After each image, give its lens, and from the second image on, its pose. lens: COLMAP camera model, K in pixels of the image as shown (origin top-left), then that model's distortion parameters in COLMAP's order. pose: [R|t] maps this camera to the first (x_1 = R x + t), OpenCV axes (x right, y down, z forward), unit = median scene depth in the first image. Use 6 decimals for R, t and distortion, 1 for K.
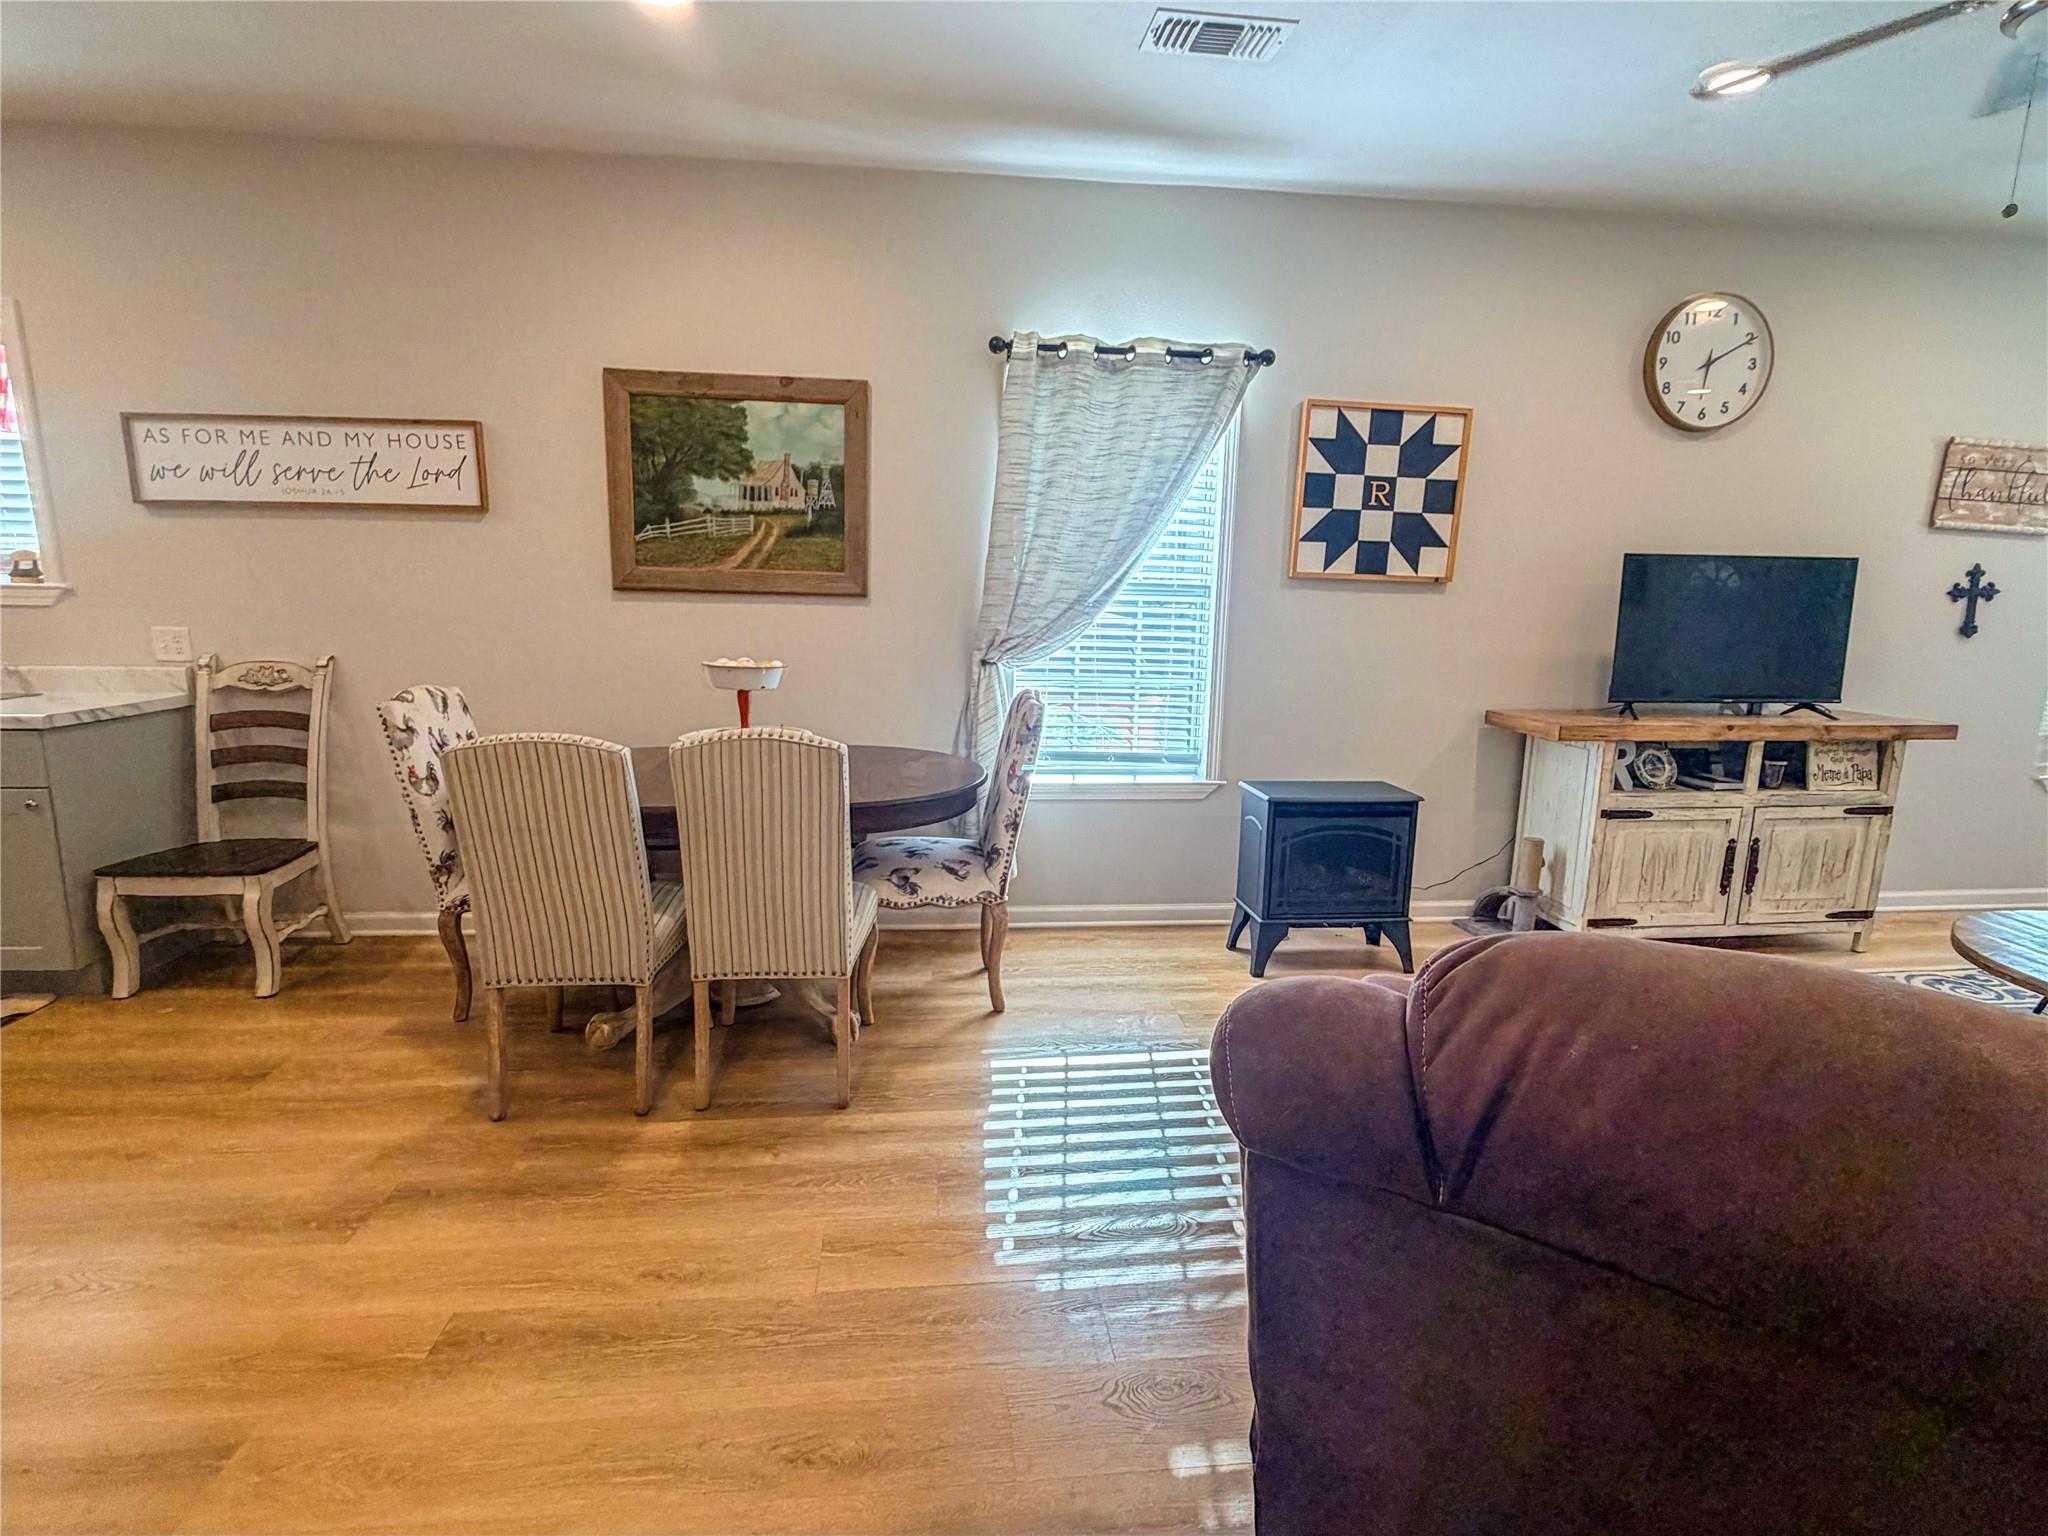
lens RADIAL K [[998.0, 0, 1005.2], [0, 998.0, 765.0], [0, 0, 1]] dist [0.002818, 0.000250]
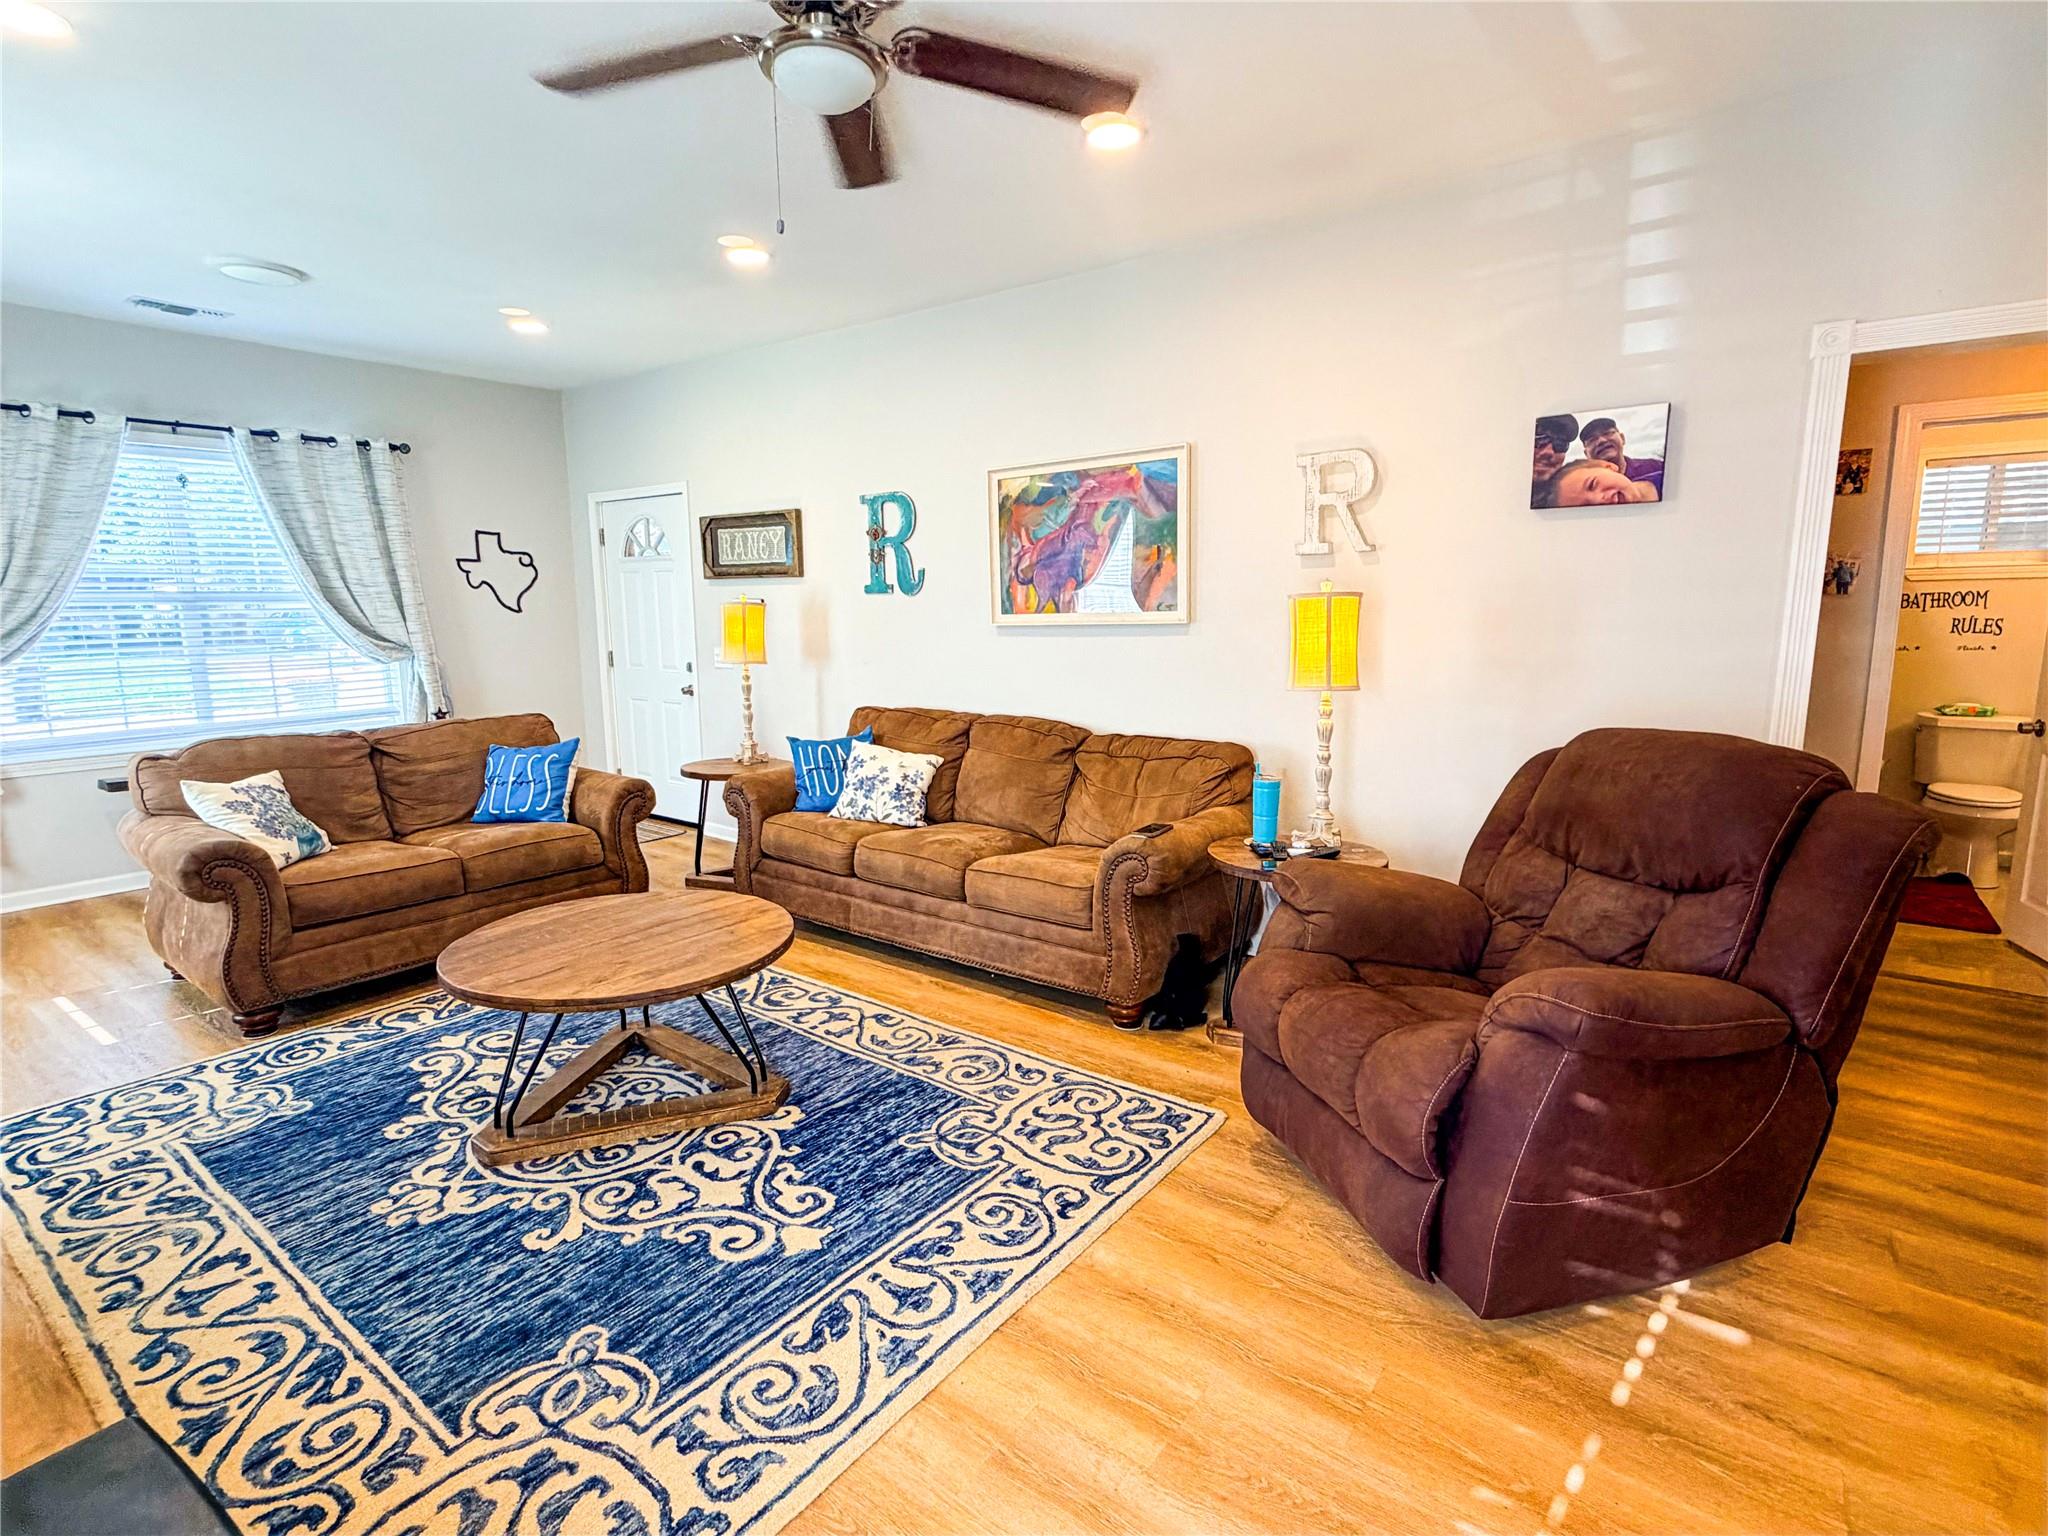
lens RADIAL K [[998.0, 0, 1026.0], [0, 998.0, 775.6], [0, 0, 1]] dist [0.002818, 0.000250]
pose [[-0.724672, -0.130209, 0.676680, 0.071276], [0.123783, 0.941415, 0.313712, -0.171526], [-0.677885, 0.311100, -0.666100, 0.872538]]
